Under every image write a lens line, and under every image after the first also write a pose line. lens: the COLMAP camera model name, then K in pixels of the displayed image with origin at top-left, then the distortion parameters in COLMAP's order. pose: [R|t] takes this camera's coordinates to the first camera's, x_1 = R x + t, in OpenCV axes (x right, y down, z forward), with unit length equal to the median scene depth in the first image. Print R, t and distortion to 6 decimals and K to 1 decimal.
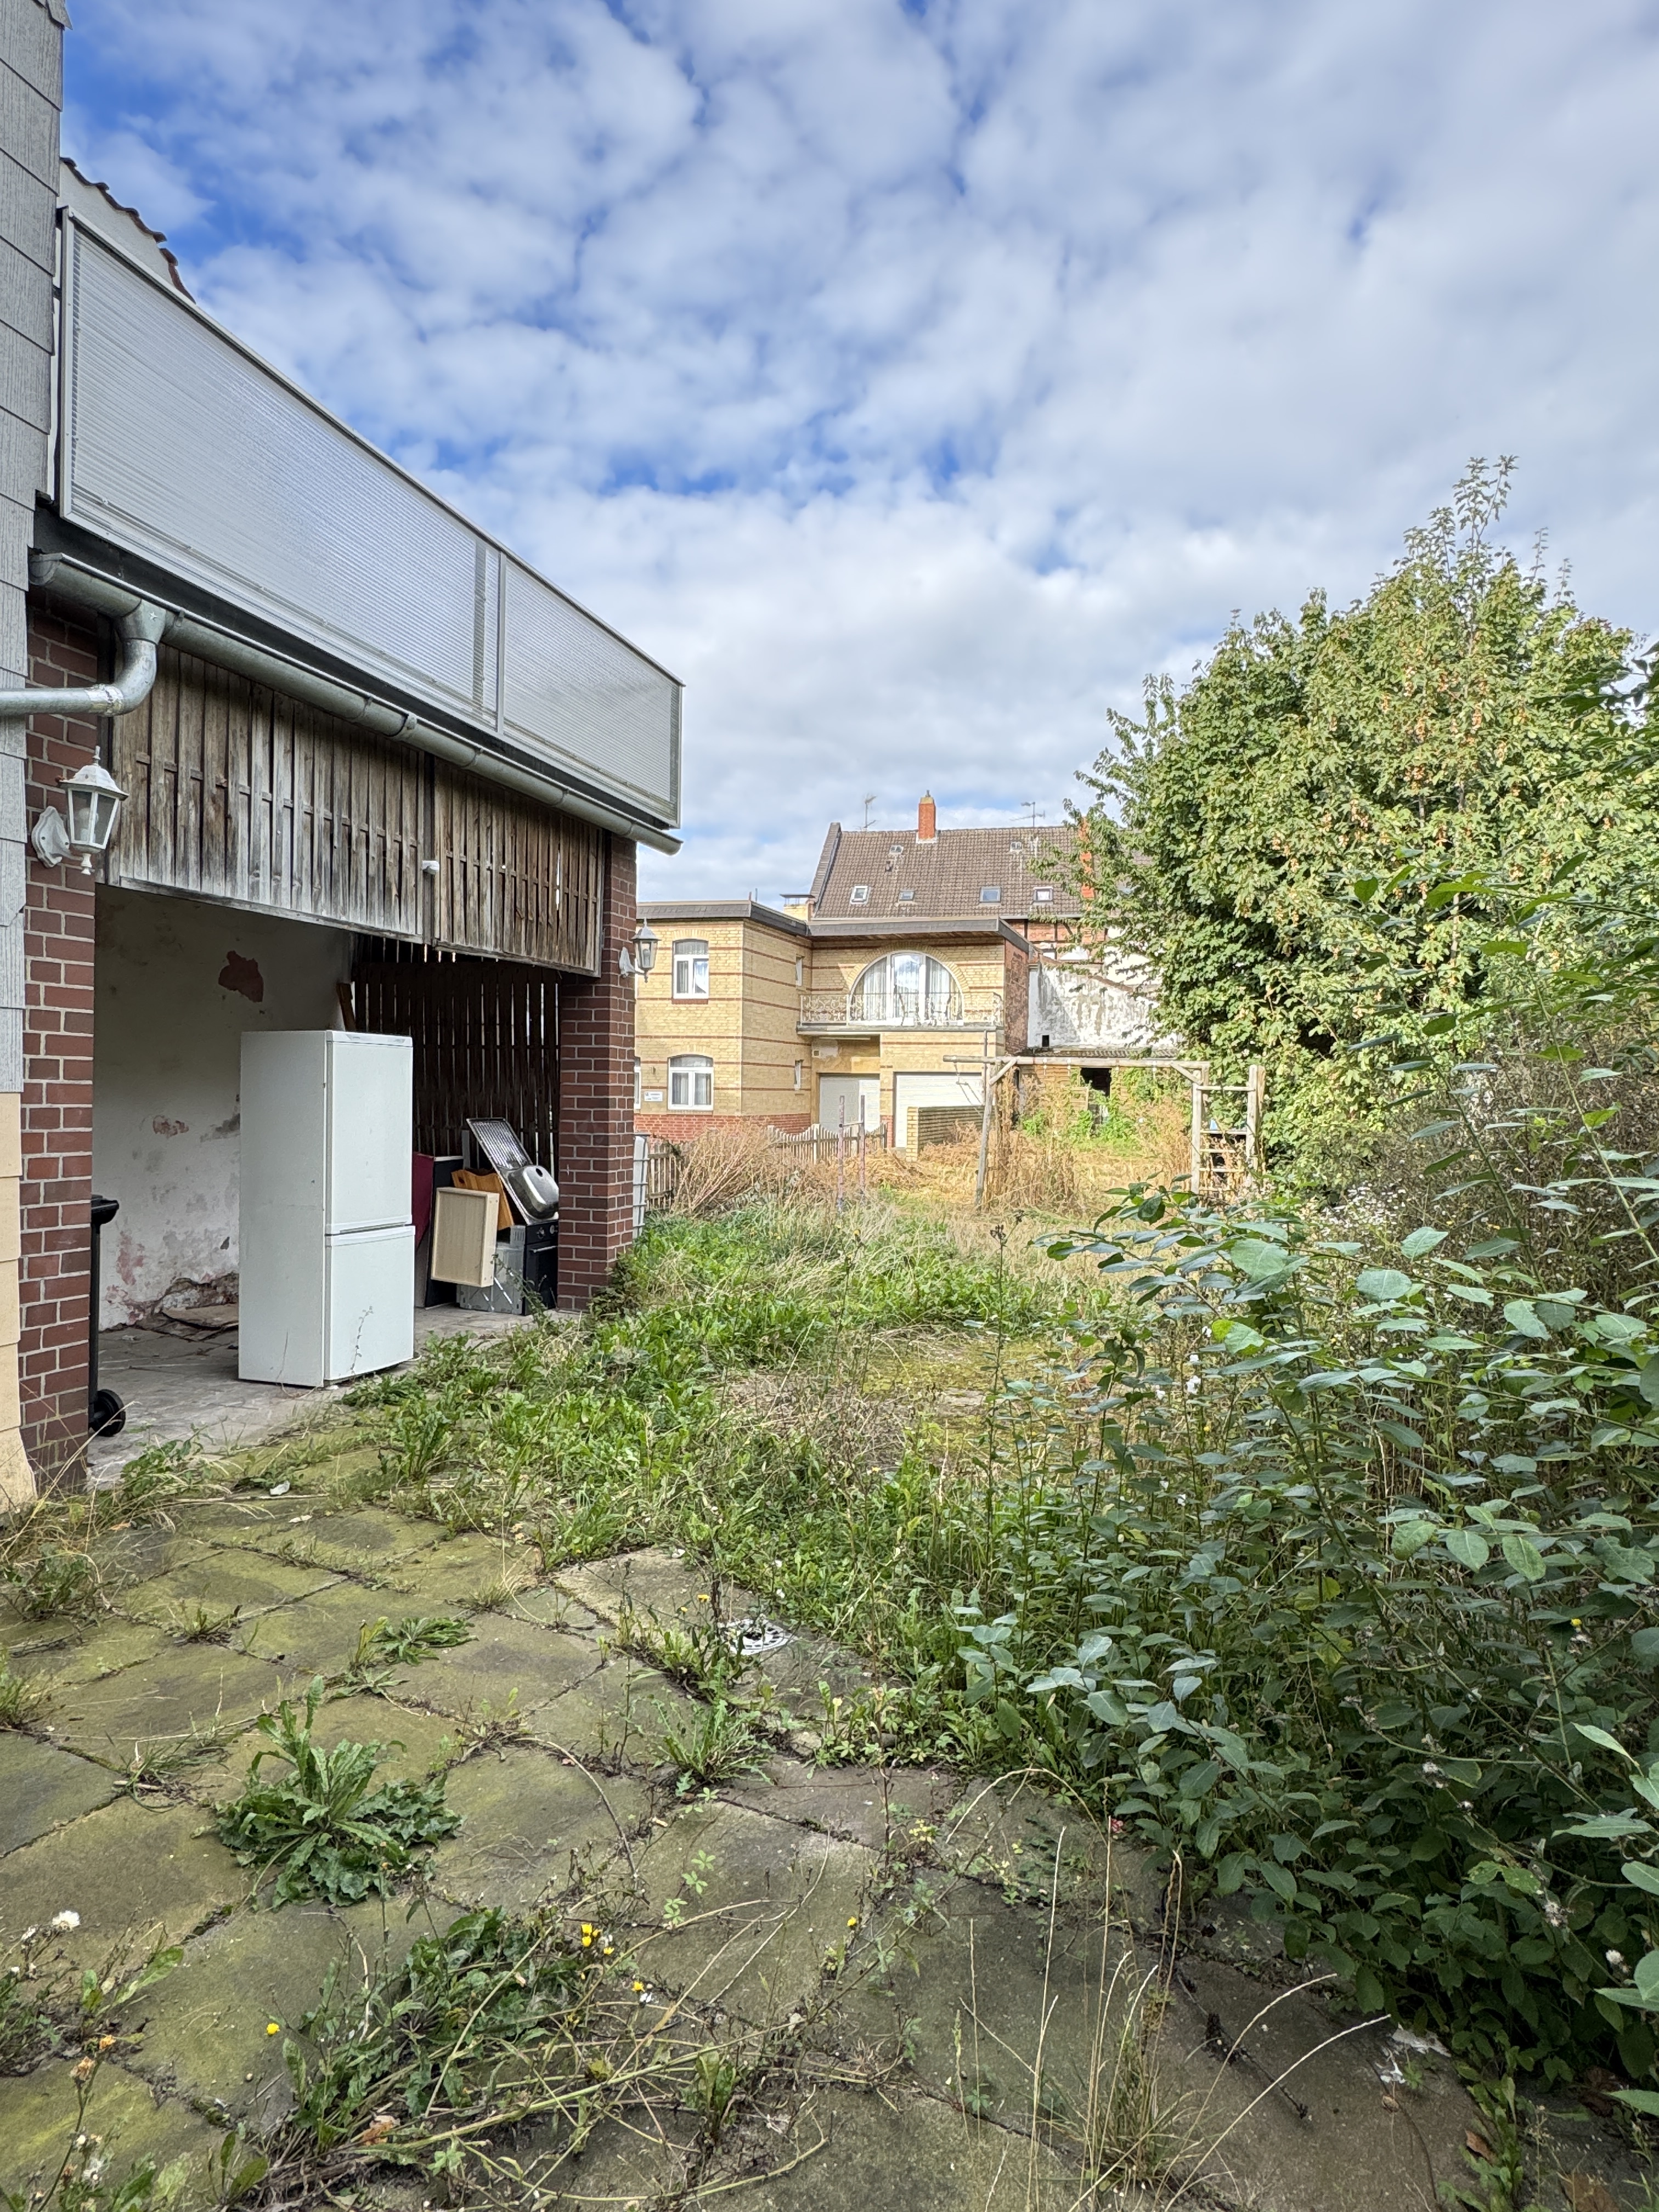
lens RADIAL K [[1216.8, 0, 830.7], [0, 1216.8, 1113.1], [0, 0, 1]] dist [-0.002537, 0.000928]
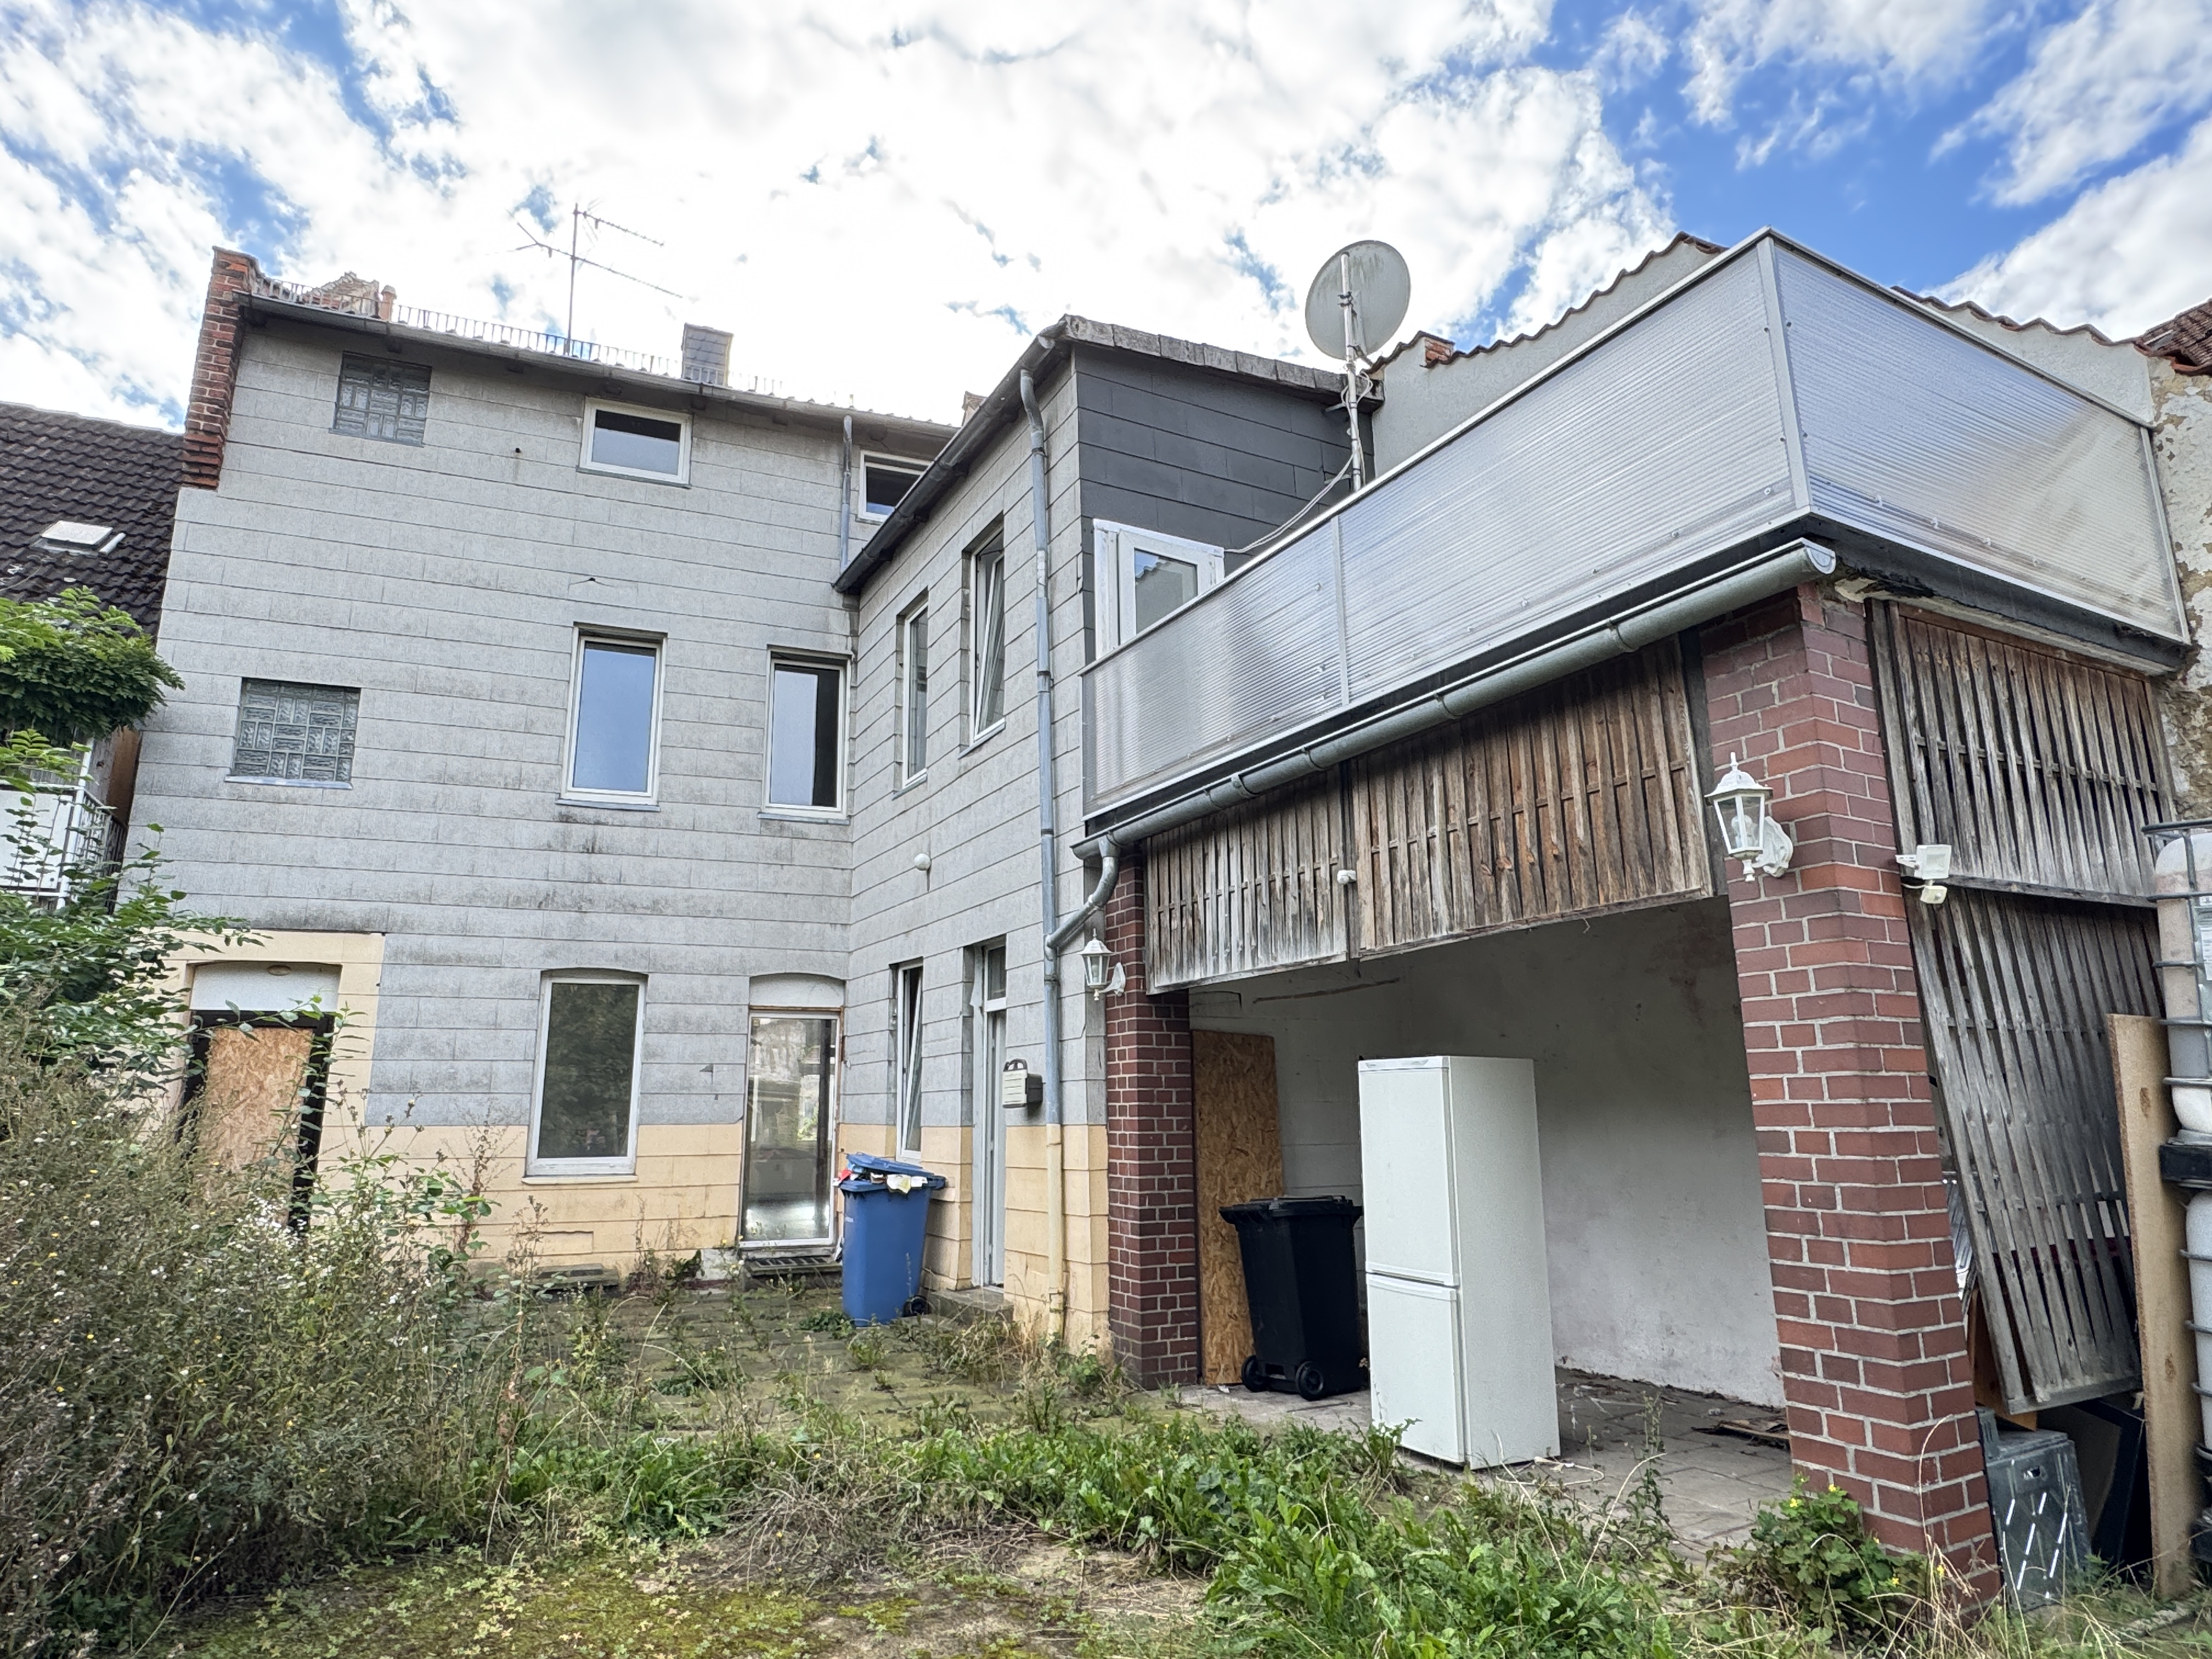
lens RADIAL K [[1274.1, 0, 1123.8], [0, 1274.1, 820.6], [0, 0, 1]] dist [0.001813, 0.000612]
pose [[-0.705836, -0.161300, -0.689767, 0.500763], [-0.012025, 0.976318, -0.216004, -0.026823], [0.708273, -0.144169, -0.691060, 1.580872]]
